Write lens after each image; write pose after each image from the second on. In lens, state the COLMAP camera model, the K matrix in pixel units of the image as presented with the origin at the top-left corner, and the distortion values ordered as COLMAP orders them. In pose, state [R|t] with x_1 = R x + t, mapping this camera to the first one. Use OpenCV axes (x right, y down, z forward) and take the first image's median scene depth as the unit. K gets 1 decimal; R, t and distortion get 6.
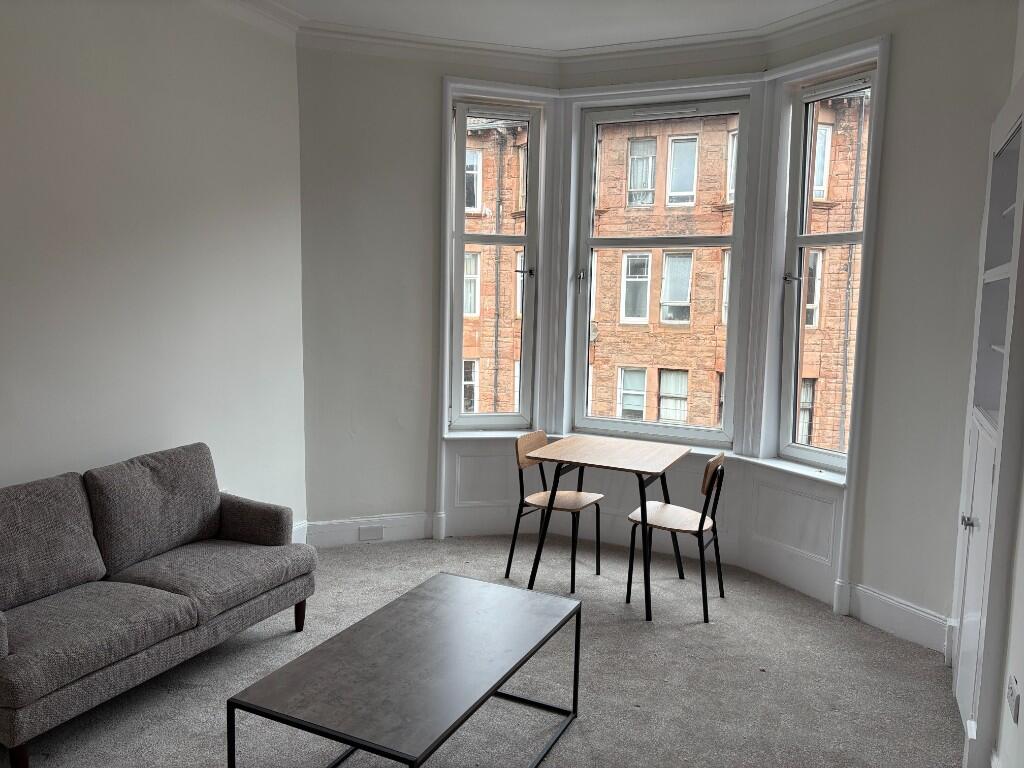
lens RADIAL K [[777.4, 0, 512.0], [0, 777.4, 384.0], [0, 0, 1]] dist [0.003400, 0.000260]
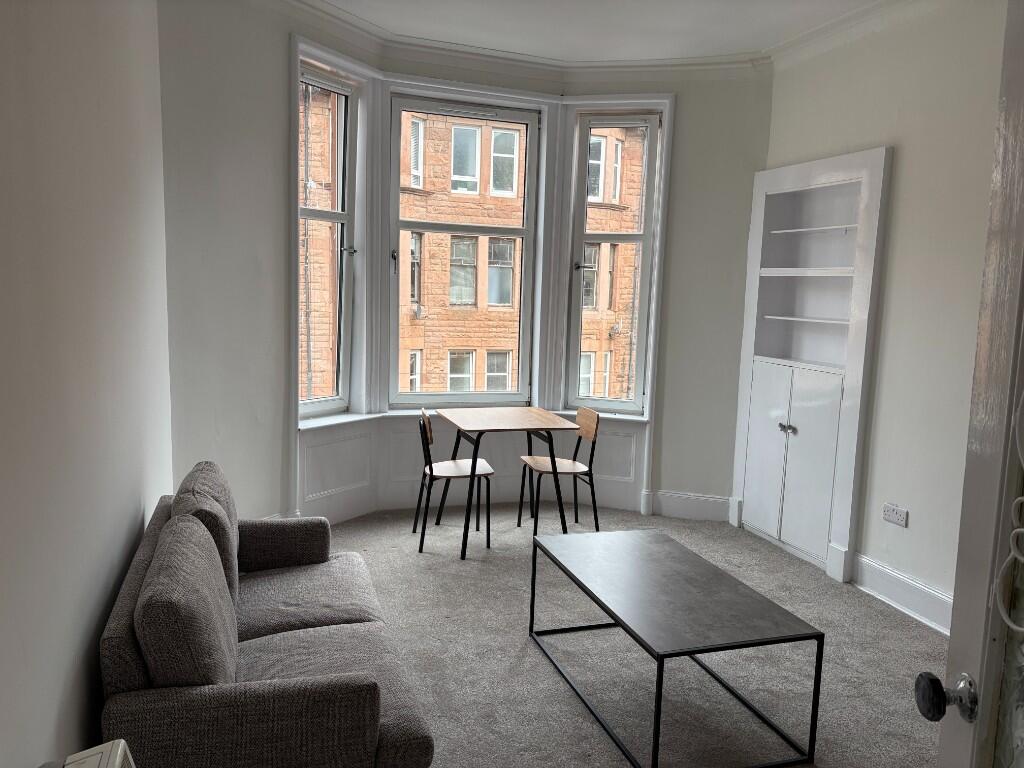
lens RADIAL K [[758.6, 0, 512.0], [0, 758.6, 384.0], [0, 0, 1]] dist [0.000362, 0.000026]
pose [[0.710453, -0.090960, 0.697841, -0.614589], [0.057307, 0.995796, 0.071455, -0.040101], [-0.701407, -0.010775, 0.712679, 0.201799]]
